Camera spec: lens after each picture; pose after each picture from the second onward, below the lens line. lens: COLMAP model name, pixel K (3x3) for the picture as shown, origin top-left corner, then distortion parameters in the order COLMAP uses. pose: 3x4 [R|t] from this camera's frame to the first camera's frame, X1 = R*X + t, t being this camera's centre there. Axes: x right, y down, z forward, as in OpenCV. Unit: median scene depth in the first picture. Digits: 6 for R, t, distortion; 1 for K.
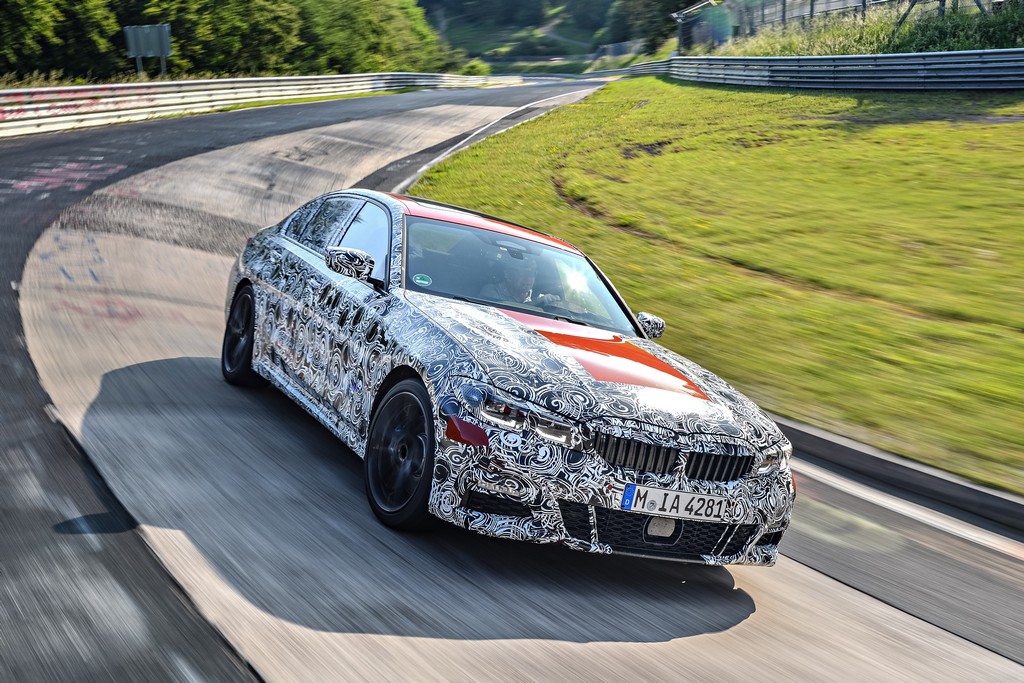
lens RADIAL K [[1212.7, 0, 495.7], [0, 1212.7, 343.8], [0, 0, 1]] dist [0.140857, 0.000000]
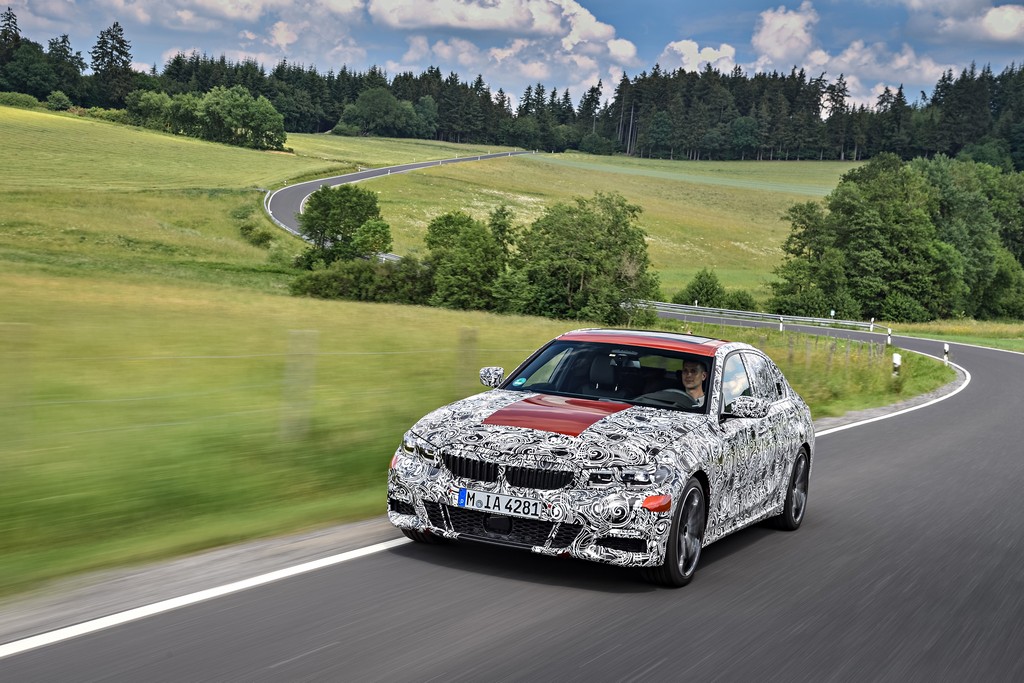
lens RADIAL K [[1590.1, 0, 468.0], [0, 1590.1, 358.2], [0, 0, 1]] dist [0.345503, 0.000000]
pose [[0.622783, -0.132627, -0.771071, 1.575182], [-0.018429, 0.982768, -0.183924, 0.307820], [0.782177, 0.128755, 0.609607, -0.166056]]
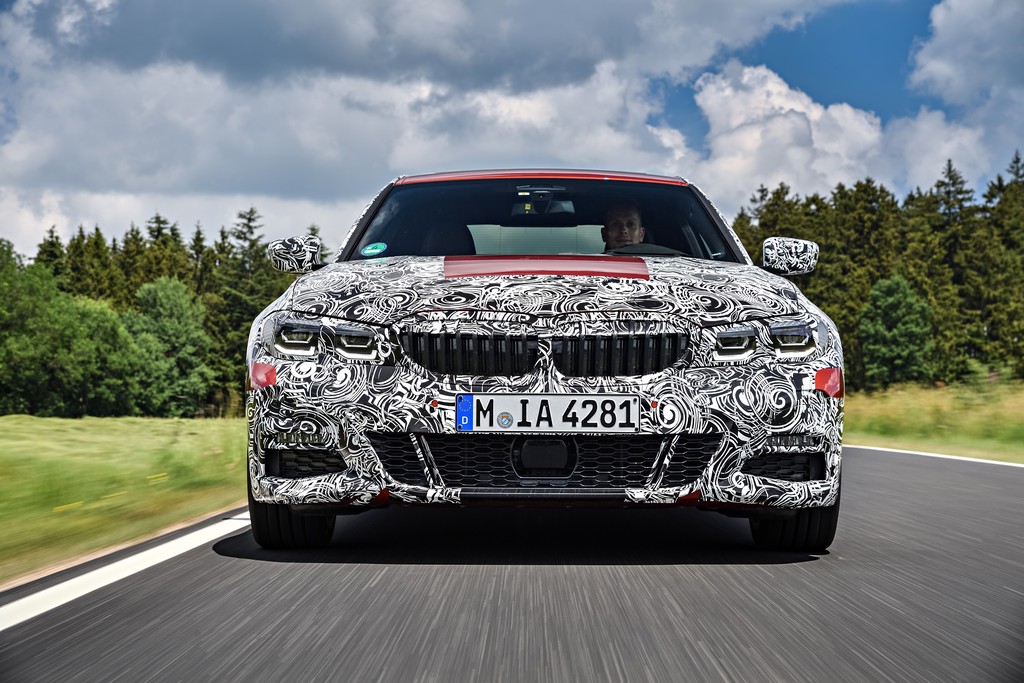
lens RADIAL K [[2017.6, 0, 510.5], [0, 2017.6, 344.0], [0, 0, 1]] dist [0.455280, 0.000000]
pose [[0.867483, -0.239409, -0.436070, 0.645970], [0.156081, 0.963303, -0.218373, 0.343814], [0.472348, 0.121372, 0.873016, -0.015440]]
